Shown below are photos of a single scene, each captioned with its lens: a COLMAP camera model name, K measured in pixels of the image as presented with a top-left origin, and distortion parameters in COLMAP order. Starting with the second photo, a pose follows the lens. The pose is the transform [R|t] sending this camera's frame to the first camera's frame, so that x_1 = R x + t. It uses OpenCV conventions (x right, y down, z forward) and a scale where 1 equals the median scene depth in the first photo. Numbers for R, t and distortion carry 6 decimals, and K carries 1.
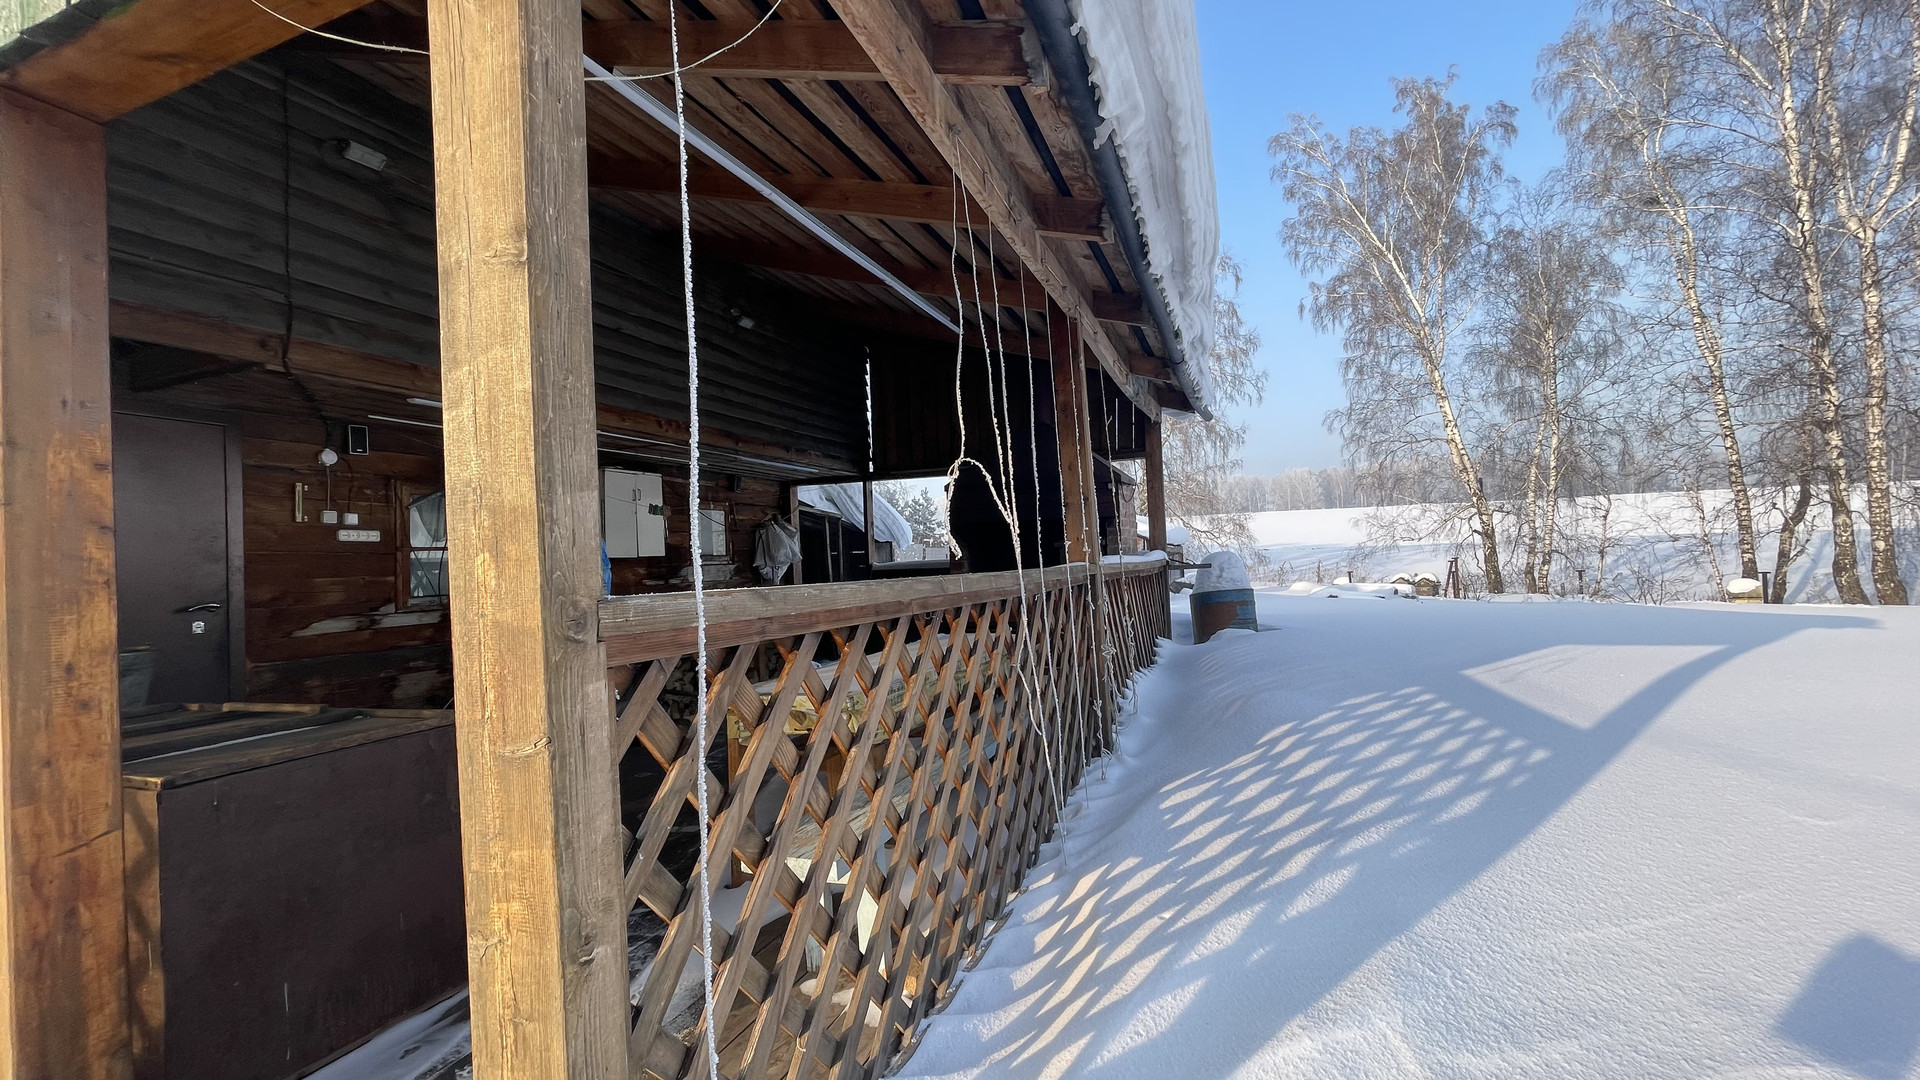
lens RADIAL K [[773.1, 0, 960.0], [0, 773.1, 540.0], [0, 0, 1]] dist [0.000525, 0.000107]
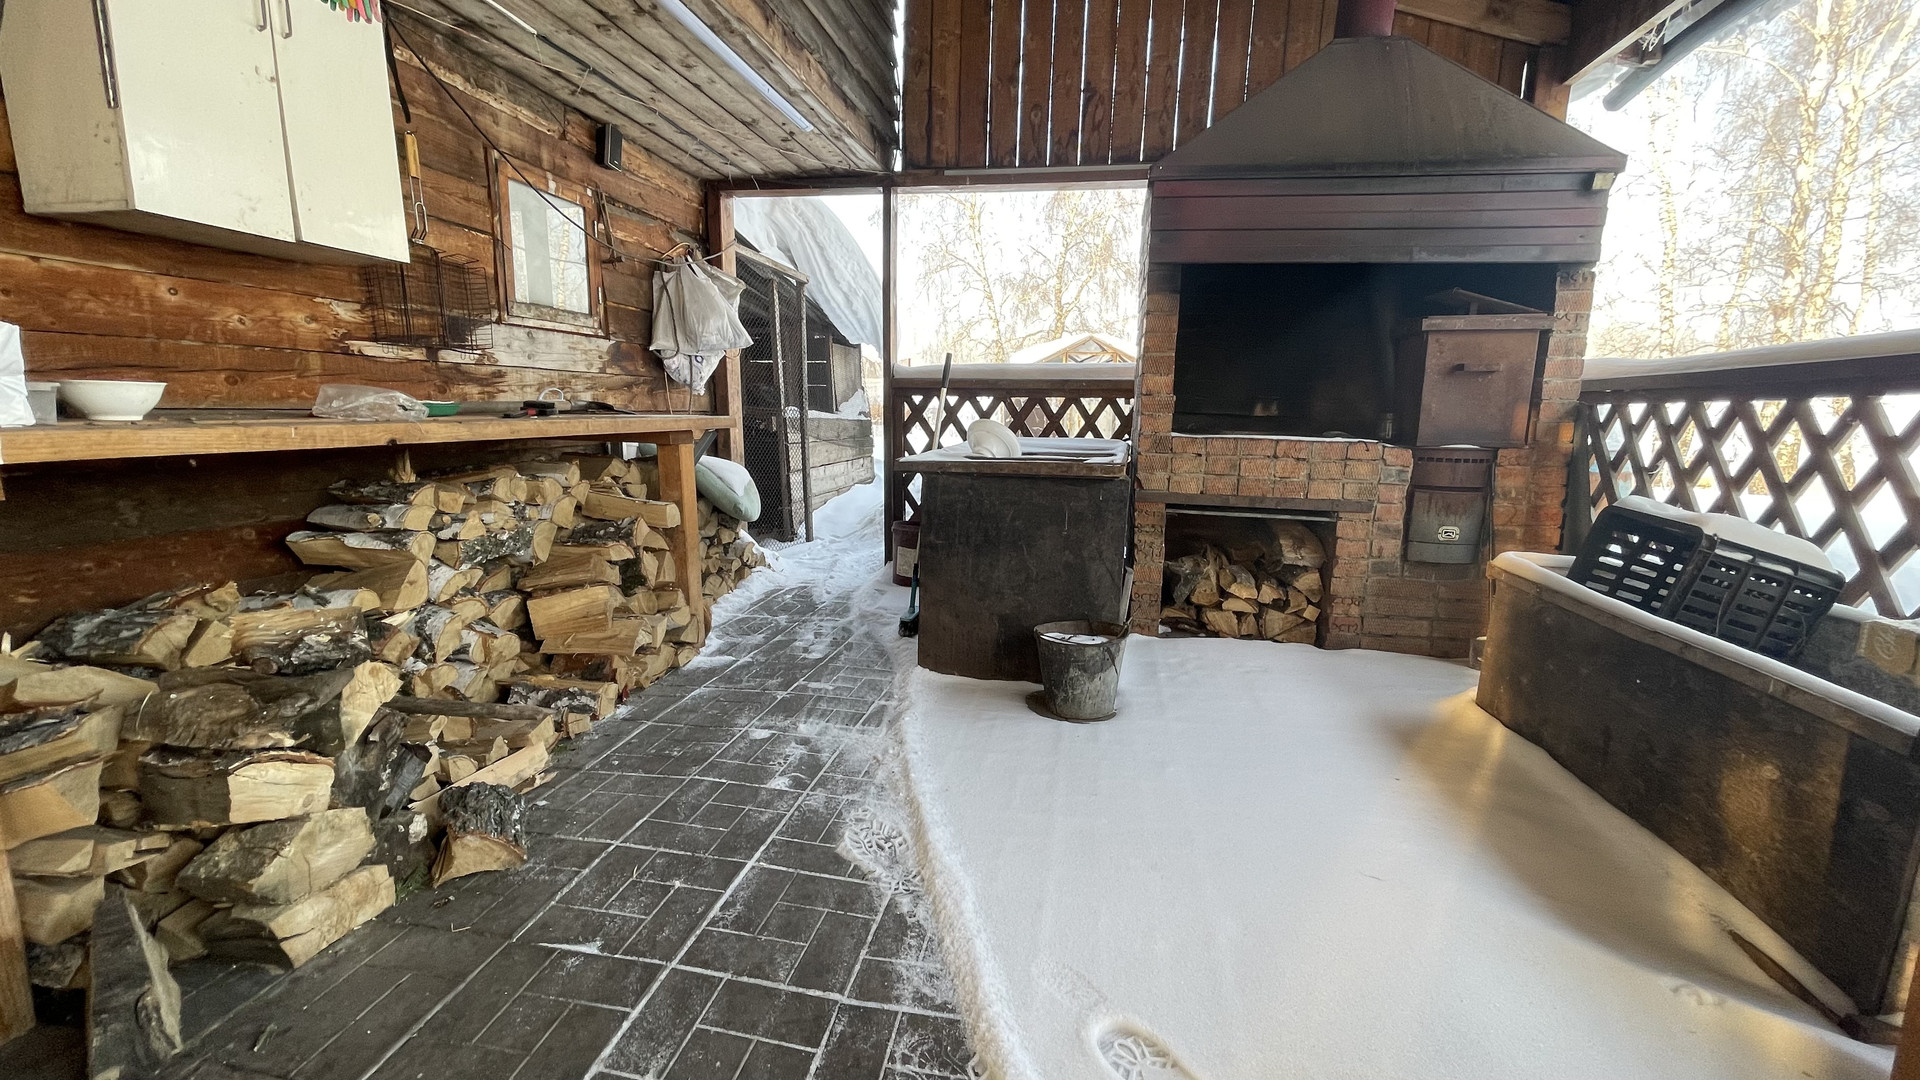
lens RADIAL K [[773.8, 0, 934.0], [0, 773.8, 544.0], [0, 0, 1]] dist [0.000731, 0.000142]
pose [[0.987180, 0.031686, 0.156436, -0.160400], [-0.061442, 0.980009, 0.189229, 0.047107], [-0.147313, -0.196415, 0.969392, 0.478665]]
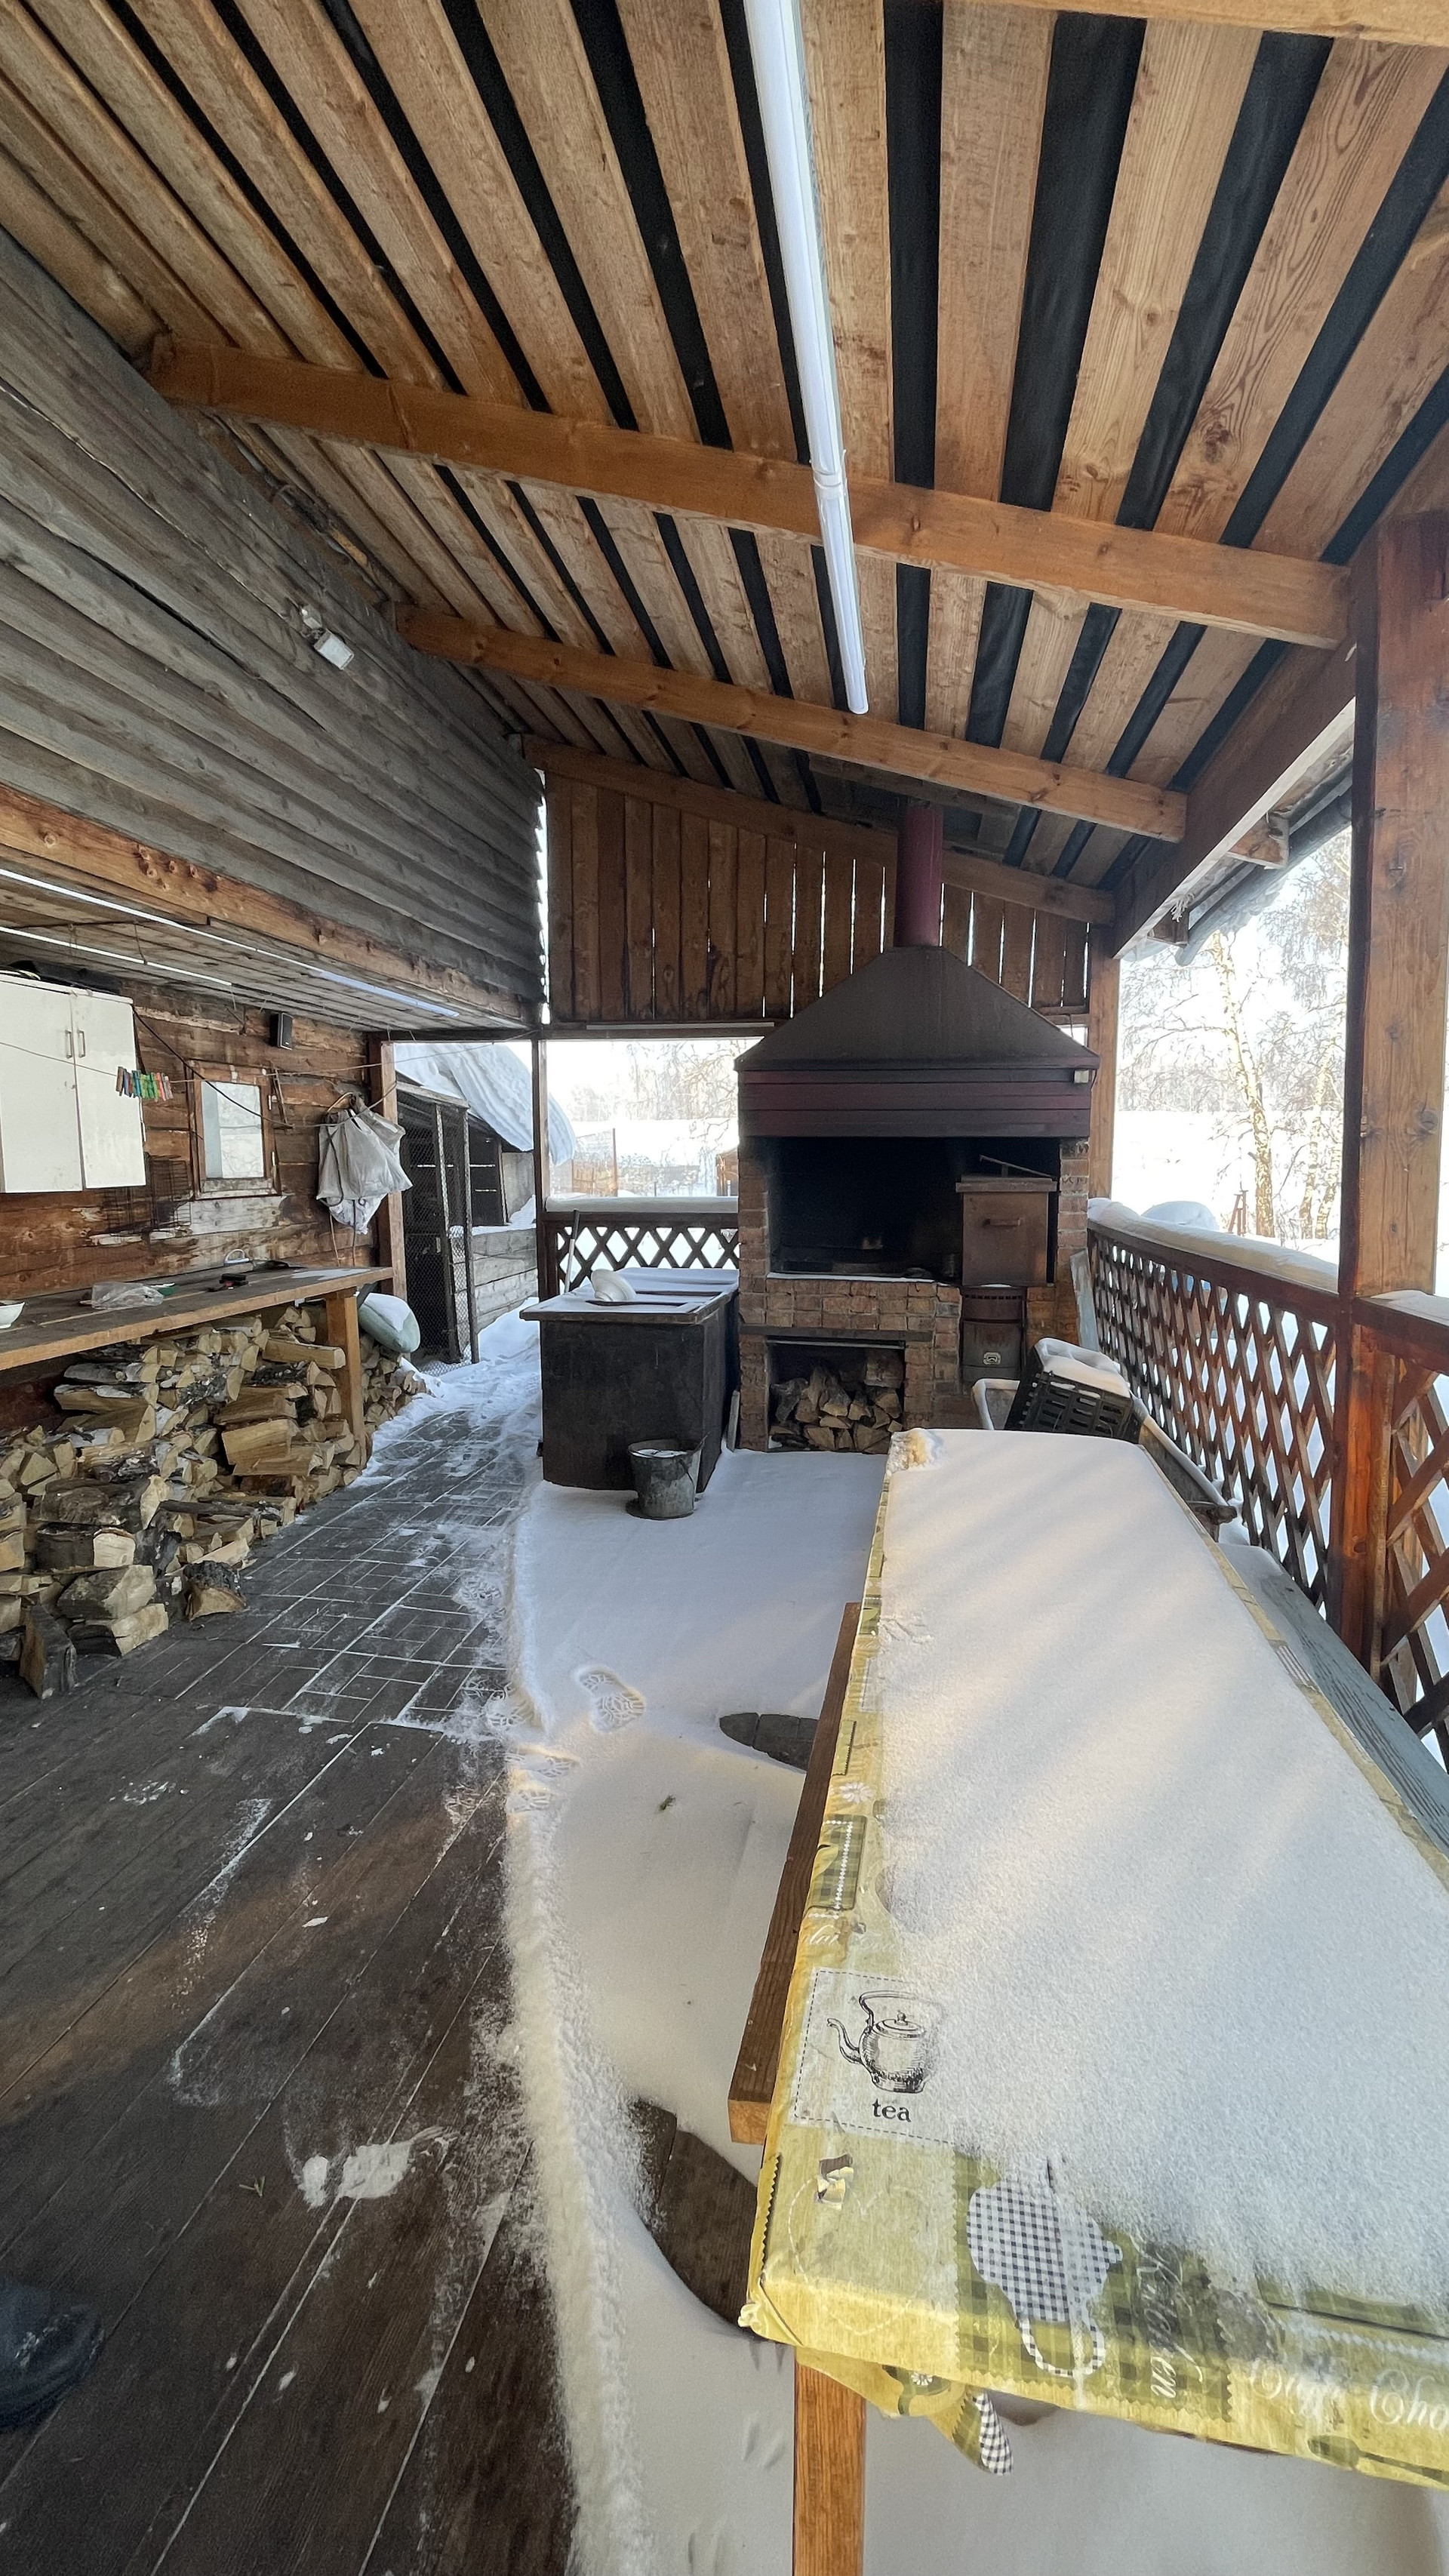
lens RADIAL K [[1038.1, 0, 685.5], [0, 1038.1, 1277.3], [0, 0, 1]] dist [0.000731, 0.000142]
pose [[0.987266, 0.019291, 0.157905, -0.128426], [-0.040553, 0.990345, 0.132558, -0.014824], [-0.153823, -0.137274, 0.978516, 0.273847]]
